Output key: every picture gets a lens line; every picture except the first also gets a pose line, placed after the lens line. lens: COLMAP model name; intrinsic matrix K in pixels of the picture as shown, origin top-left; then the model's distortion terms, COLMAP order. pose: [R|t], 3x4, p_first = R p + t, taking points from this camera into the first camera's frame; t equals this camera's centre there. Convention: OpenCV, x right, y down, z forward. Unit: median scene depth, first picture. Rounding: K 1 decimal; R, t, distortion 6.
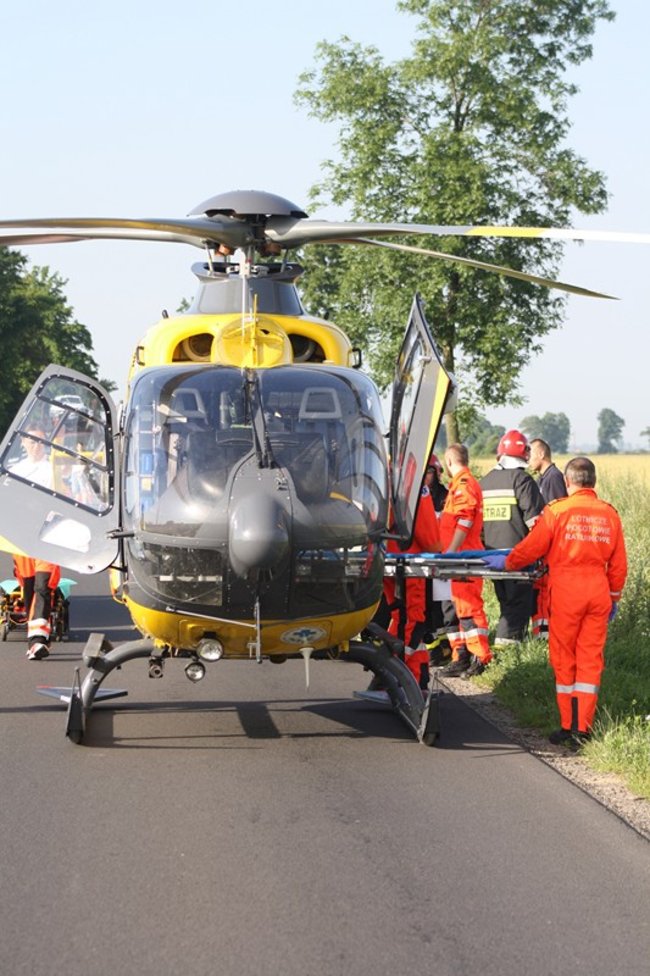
lens RADIAL K [[3503.8, 0, 325.0], [0, 3503.8, 488.0], [0, 0, 1]] dist [-0.103737, 3.827705]
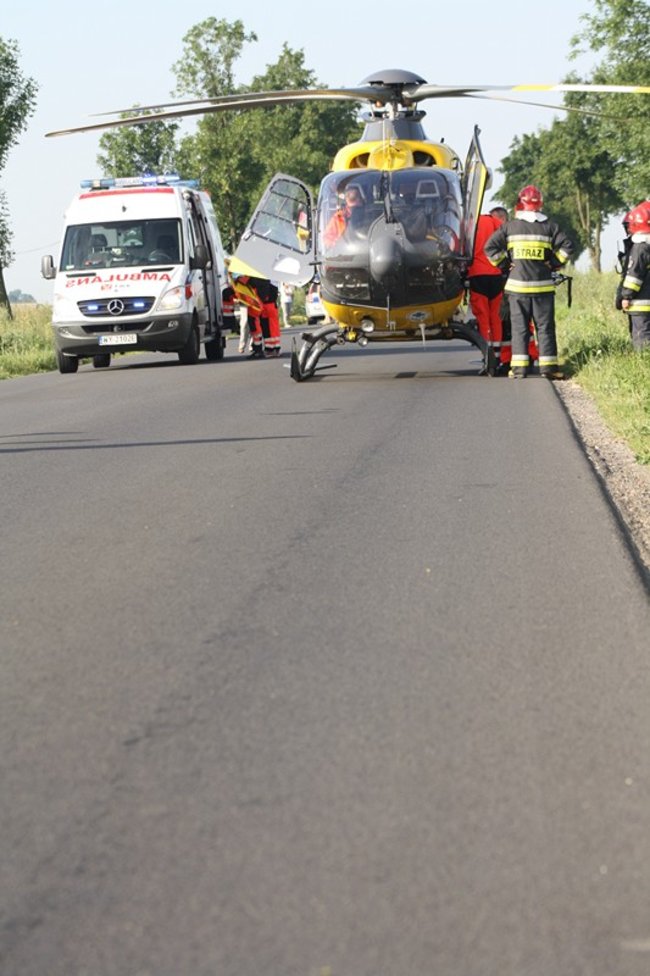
lens RADIAL K [[3533.1, 0, 325.0], [0, 3533.1, 488.0], [0, 0, 1]] dist [-0.029969, -2.487094]
pose [[0.993930, -0.031831, -0.105309, 0.122029], [0.036529, 0.998408, 0.042987, 0.045397], [0.103773, -0.046573, 0.993510, -0.745787]]
